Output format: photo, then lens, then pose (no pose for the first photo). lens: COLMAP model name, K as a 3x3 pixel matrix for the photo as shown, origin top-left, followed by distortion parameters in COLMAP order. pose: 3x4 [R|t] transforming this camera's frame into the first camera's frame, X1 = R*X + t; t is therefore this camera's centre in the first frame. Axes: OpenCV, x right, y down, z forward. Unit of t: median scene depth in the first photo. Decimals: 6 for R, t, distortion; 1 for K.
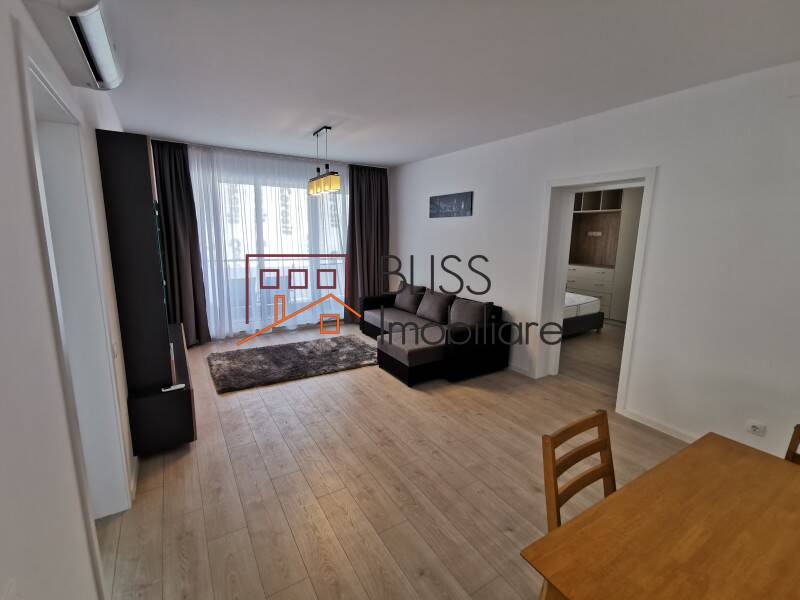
lens RADIAL K [[365.7, 0, 408.5], [0, 365.7, 297.4], [0, 0, 1]] dist [0.009580, 0.000106]
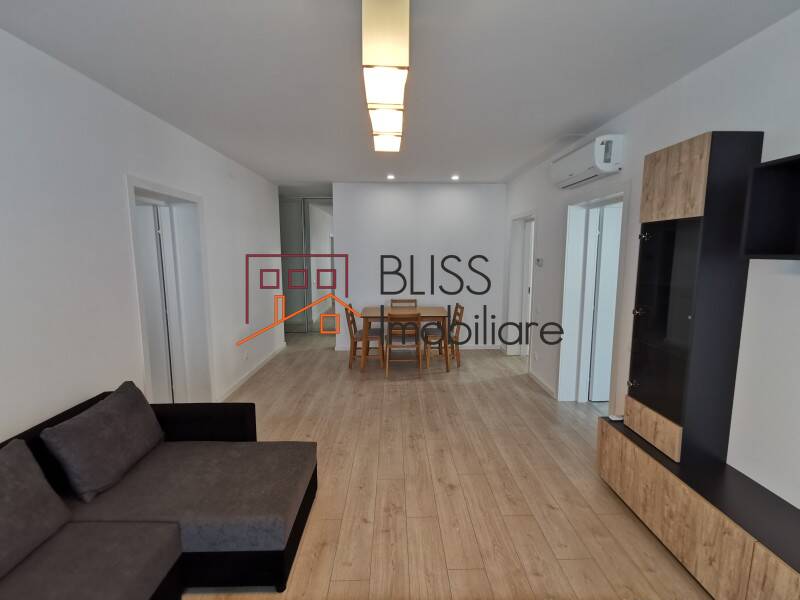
lens RADIAL K [[365.7, 0, 403.3], [0, 365.7, 297.6], [0, 0, 1]] dist [0.009580, 0.000106]
pose [[-0.853147, -0.078519, 0.515727, -0.464474], [0.080446, 0.956980, 0.278779, -0.267679], [-0.515430, 0.279328, -0.810128, 1.457625]]
